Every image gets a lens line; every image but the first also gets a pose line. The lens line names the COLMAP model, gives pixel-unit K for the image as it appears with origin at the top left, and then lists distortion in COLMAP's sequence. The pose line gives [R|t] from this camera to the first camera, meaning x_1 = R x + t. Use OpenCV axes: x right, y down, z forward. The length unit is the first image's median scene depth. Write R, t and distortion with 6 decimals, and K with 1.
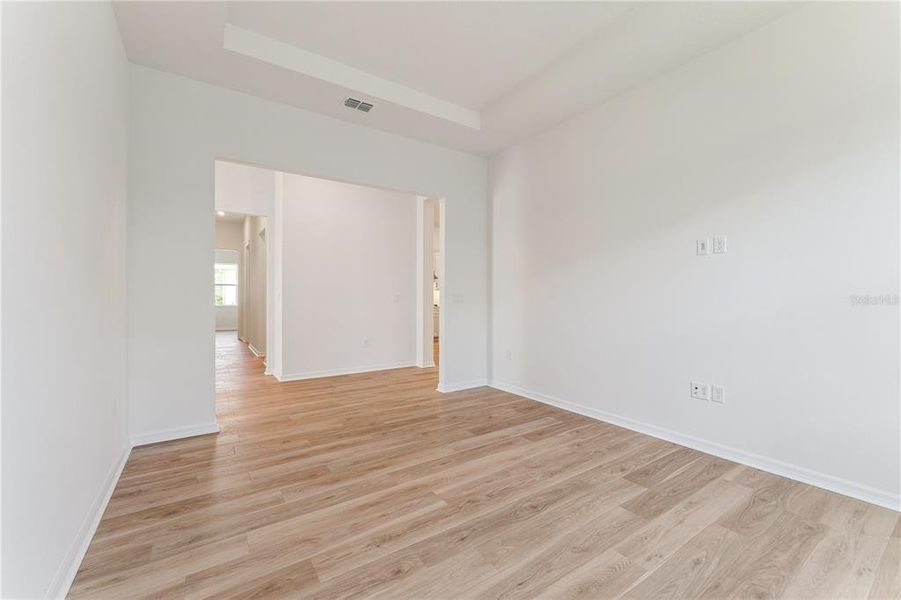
lens RADIAL K [[366.6, 0, 450.7], [0, 366.6, 298.6], [0, 0, 1]] dist [-0.001215, -0.000397]
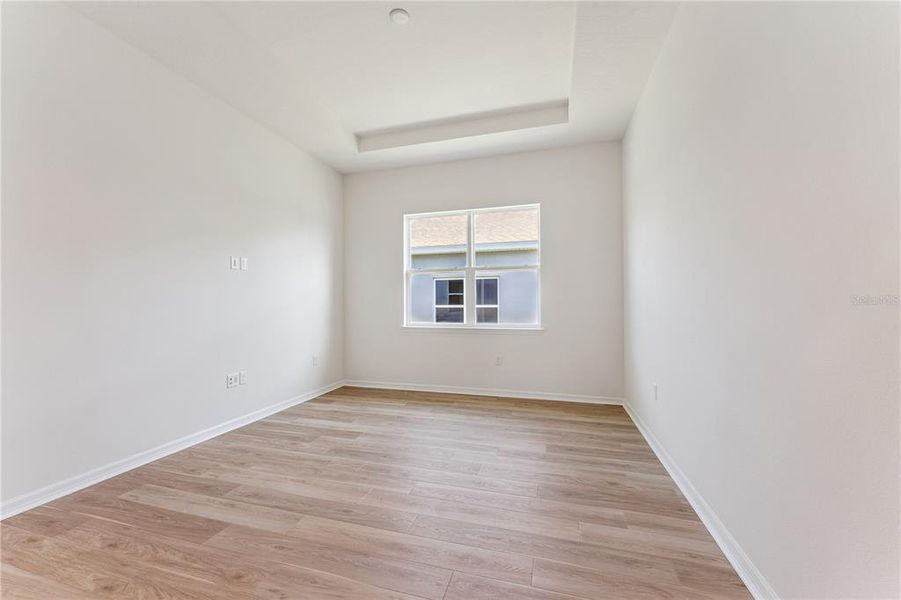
lens RADIAL K [[366.6, 0, 436.3], [0, 366.6, 303.8], [0, 0, 1]] dist [-0.001215, -0.000397]
pose [[-0.620988, 0.004380, 0.783807, -0.820703], [0.005662, 0.999983, -0.001102, 0.001914], [-0.783799, 0.003754, -0.621003, 1.438289]]
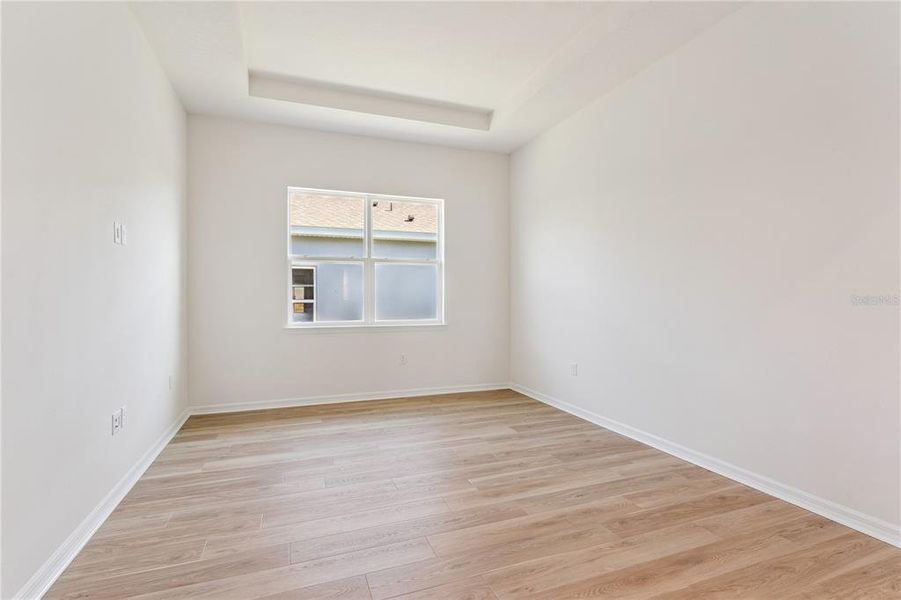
lens RADIAL K [[426.9, 0, 444.9], [0, 426.9, 299.9], [0, 0, 1]] dist [-0.002174, -0.000822]
pose [[-0.970591, -0.000541, 0.240735, -0.223251], [0.001055, 0.999978, 0.006501, -0.007599], [-0.240733, 0.006564, -0.970569, 1.986754]]
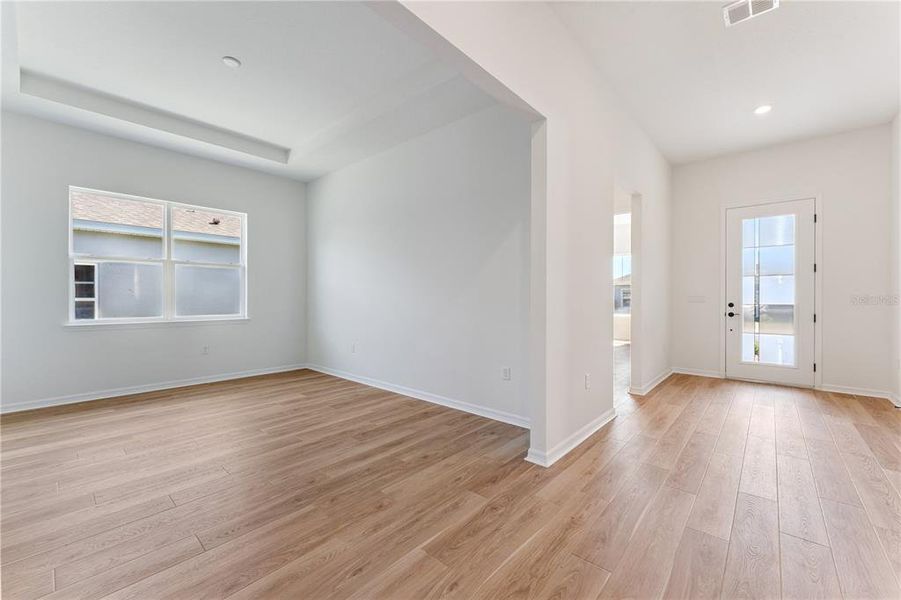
lens RADIAL K [[366.6, 0, 451.4], [0, 366.6, 297.9], [0, 0, 1]] dist [-0.001215, -0.000397]
pose [[-0.970366, -0.001405, -0.241637, -0.361629], [-0.002797, 0.999981, 0.005417, -0.008160], [0.241625, 0.005932, -0.970352, 2.331383]]
